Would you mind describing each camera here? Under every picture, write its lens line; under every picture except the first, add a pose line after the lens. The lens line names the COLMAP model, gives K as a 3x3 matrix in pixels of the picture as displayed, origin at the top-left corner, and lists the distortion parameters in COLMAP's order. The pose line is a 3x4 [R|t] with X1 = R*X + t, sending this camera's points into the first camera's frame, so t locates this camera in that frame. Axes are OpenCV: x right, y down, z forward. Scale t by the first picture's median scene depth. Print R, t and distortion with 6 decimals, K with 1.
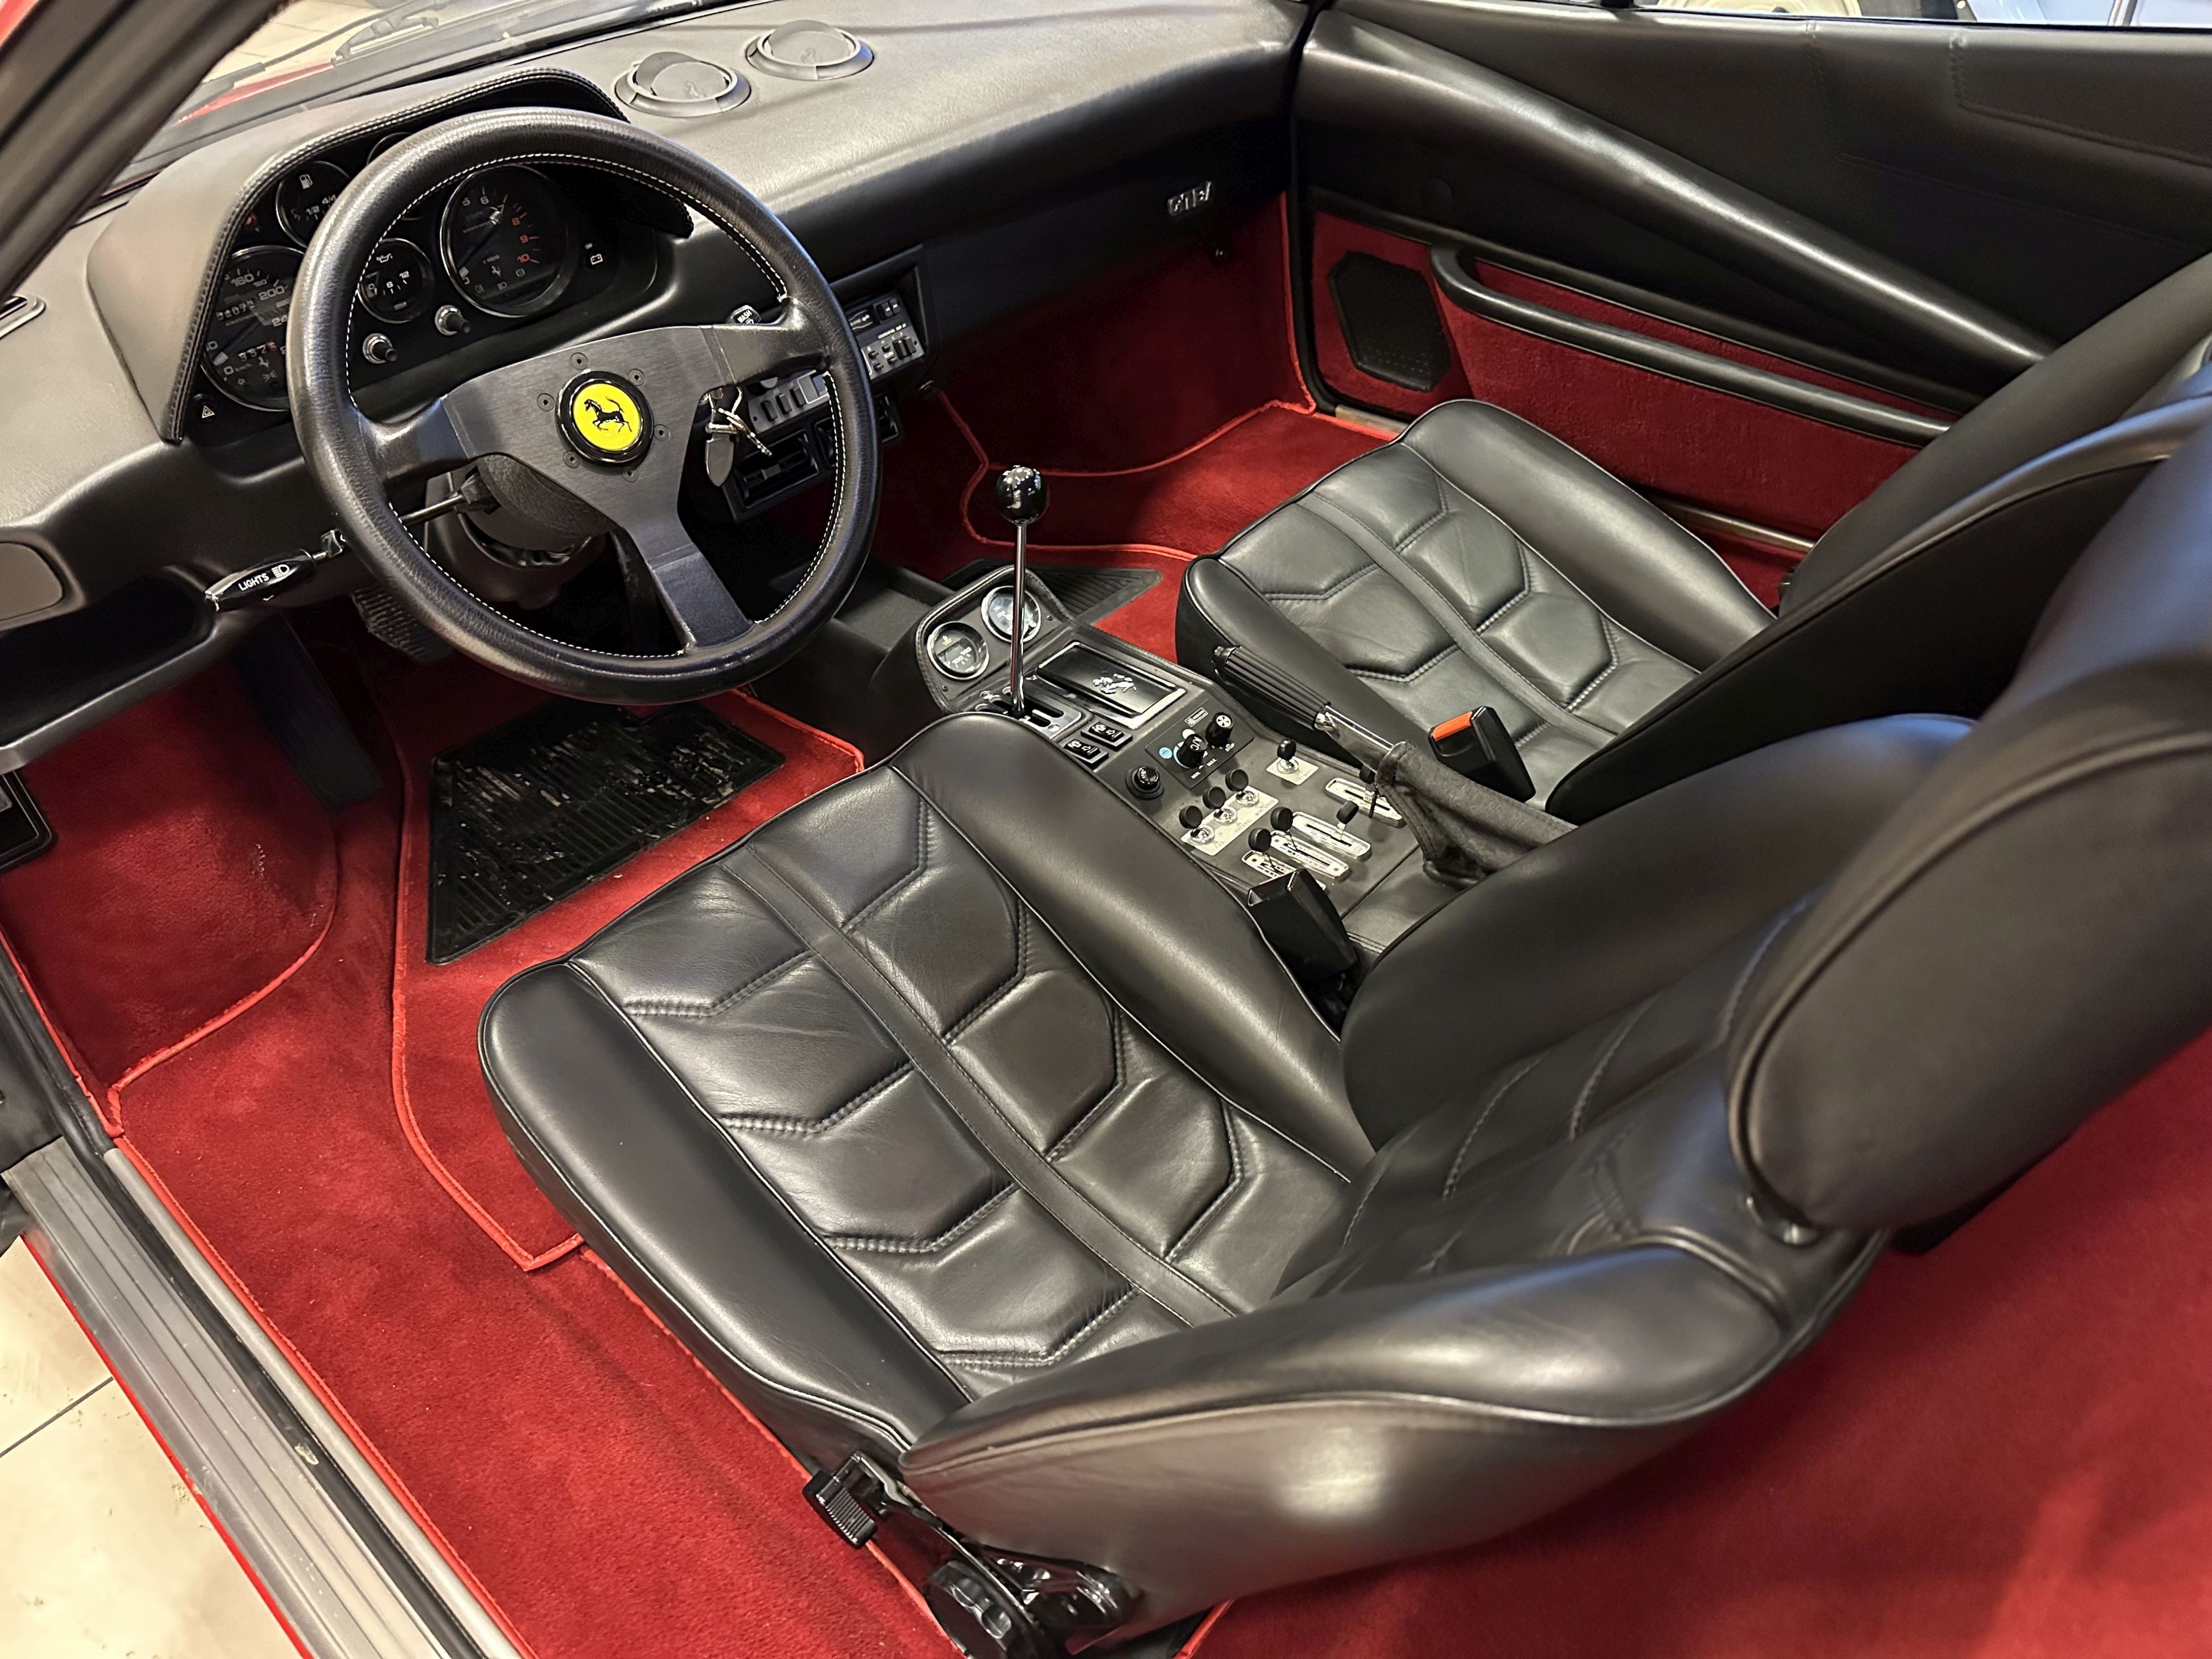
lens RADIAL K [[1547.7, 0, 1103.6], [0, 1547.7, 830.5], [0, 0, 1]] dist [0.002978, 0.000042]
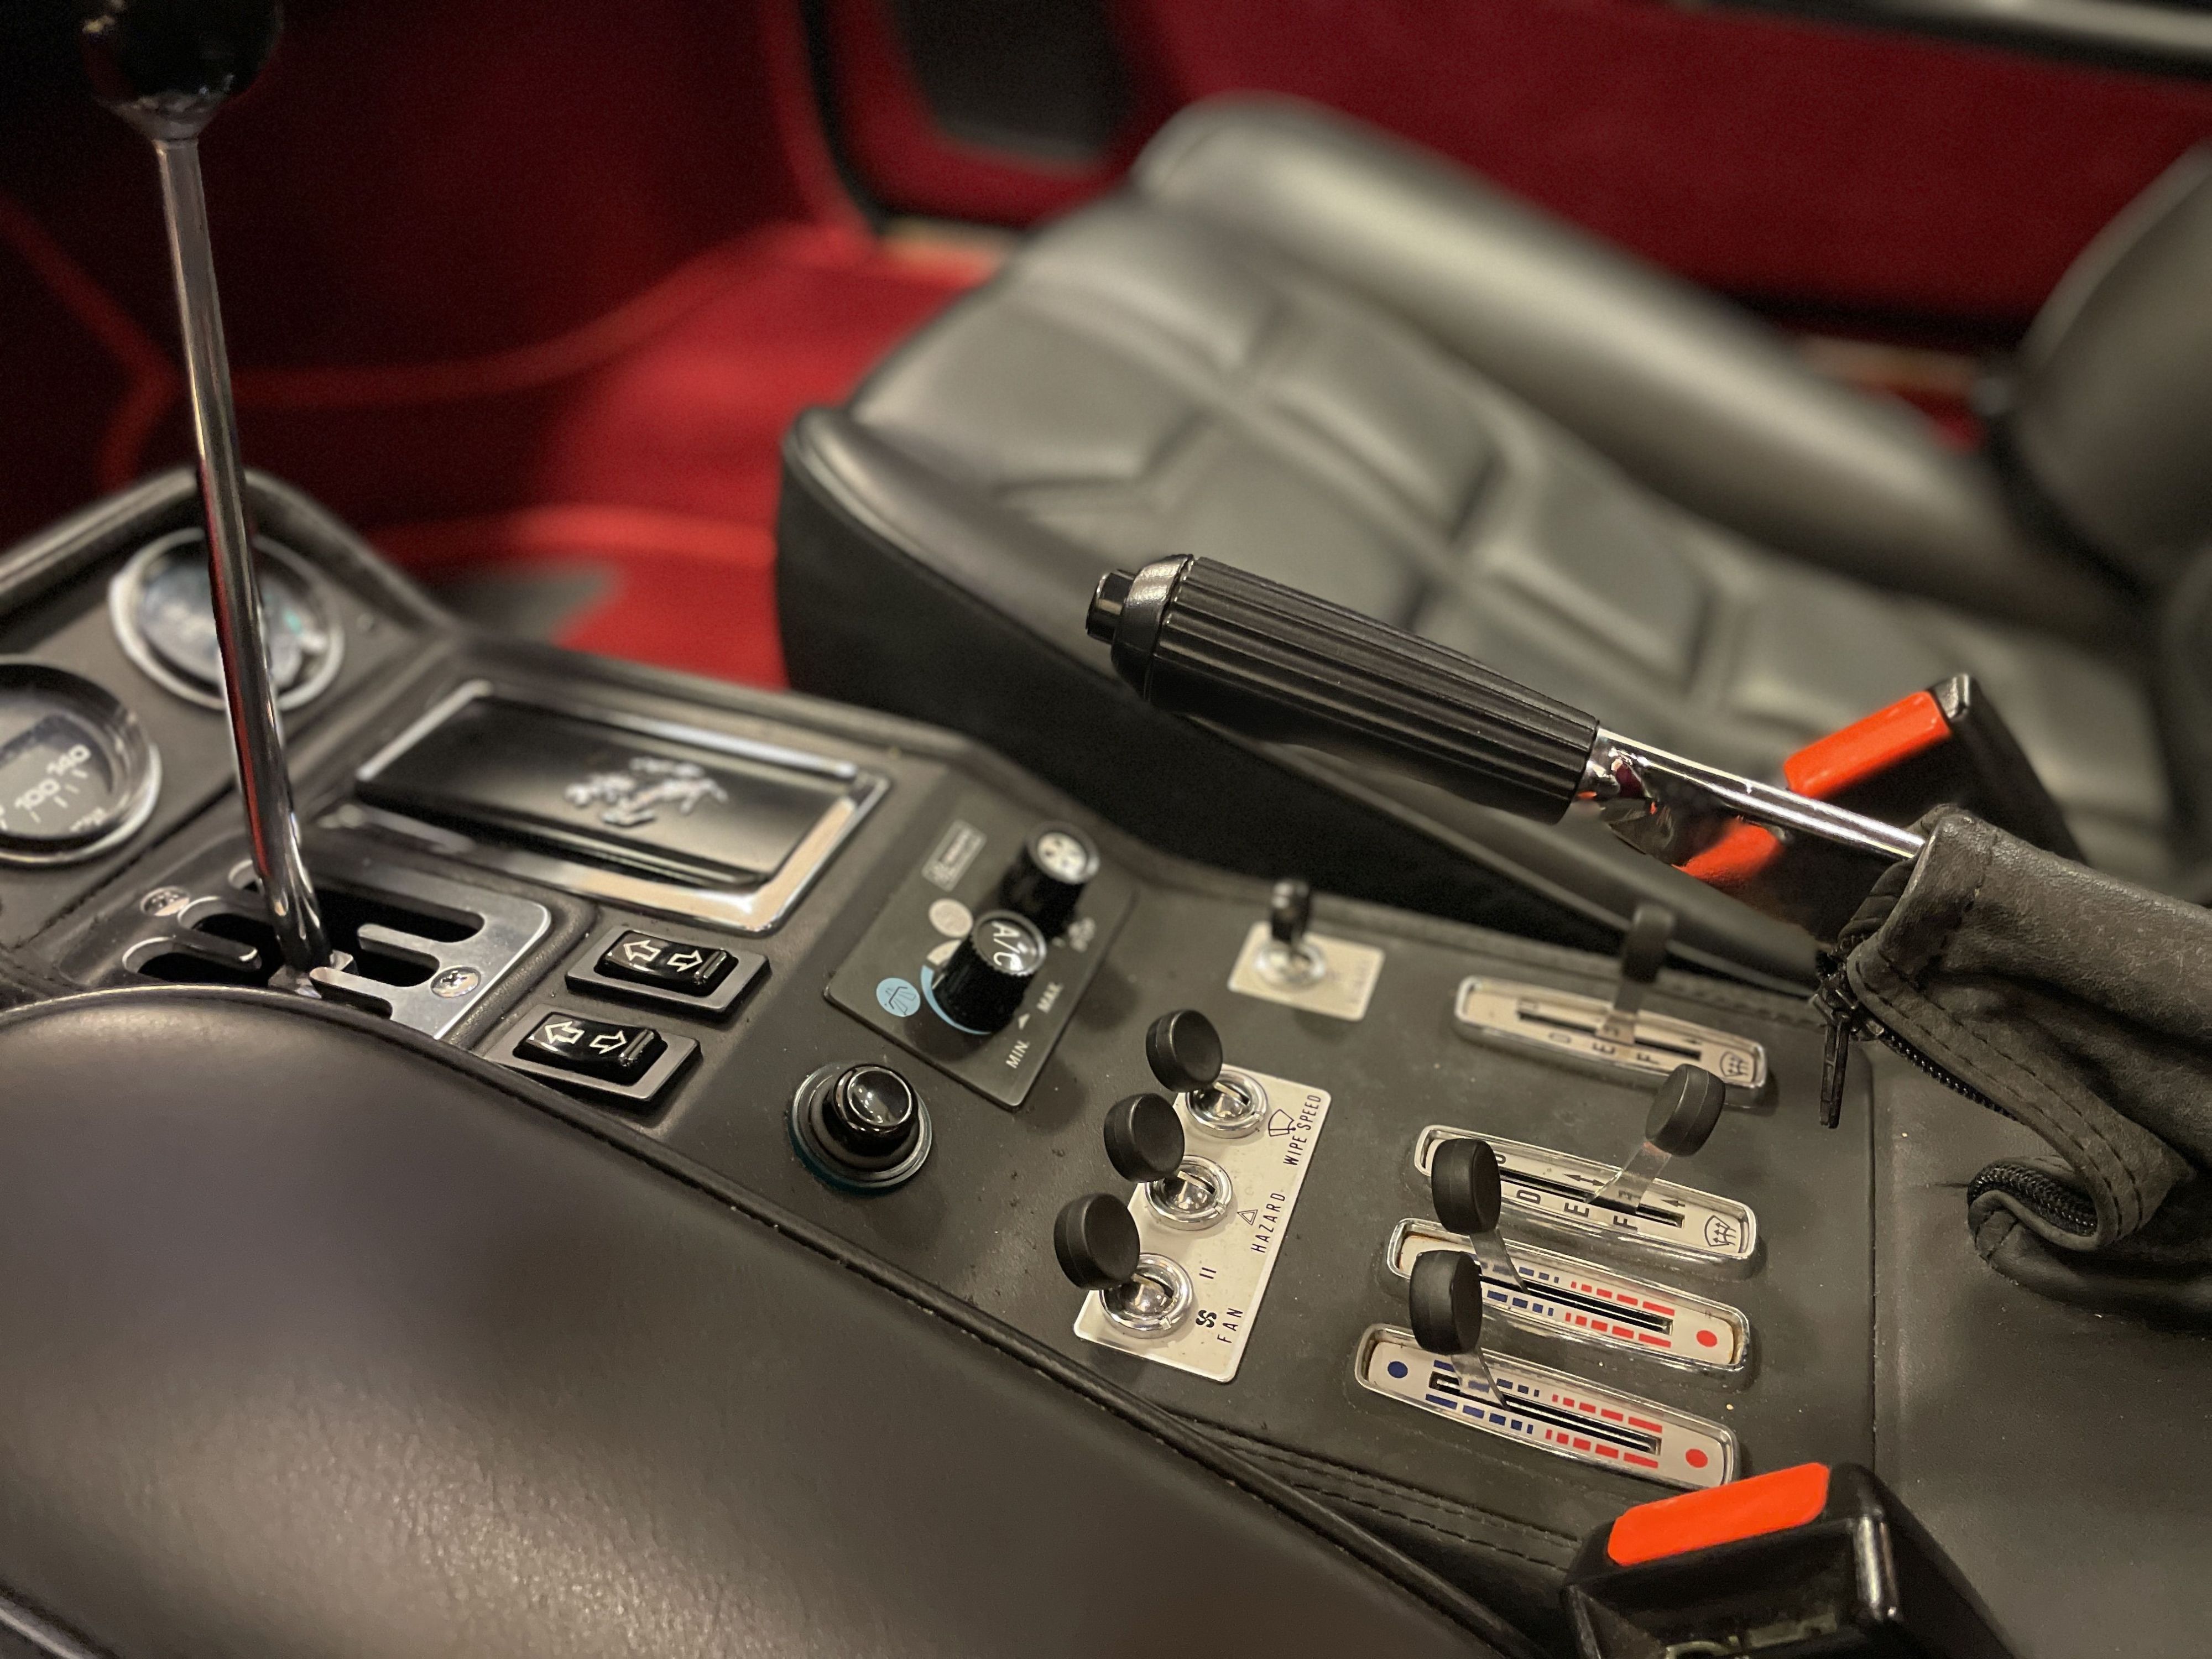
lens RADIAL K [[1675.3, 0, 1116.2], [0, 1675.3, 836.2], [0, 0, 1]] dist [0.029789, -0.045320]
pose [[0.917993, -0.155275, 0.364936, -0.029177], [0.180303, 0.982977, -0.035307, -0.059512], [-0.353242, 0.098210, 0.930363, 0.681022]]
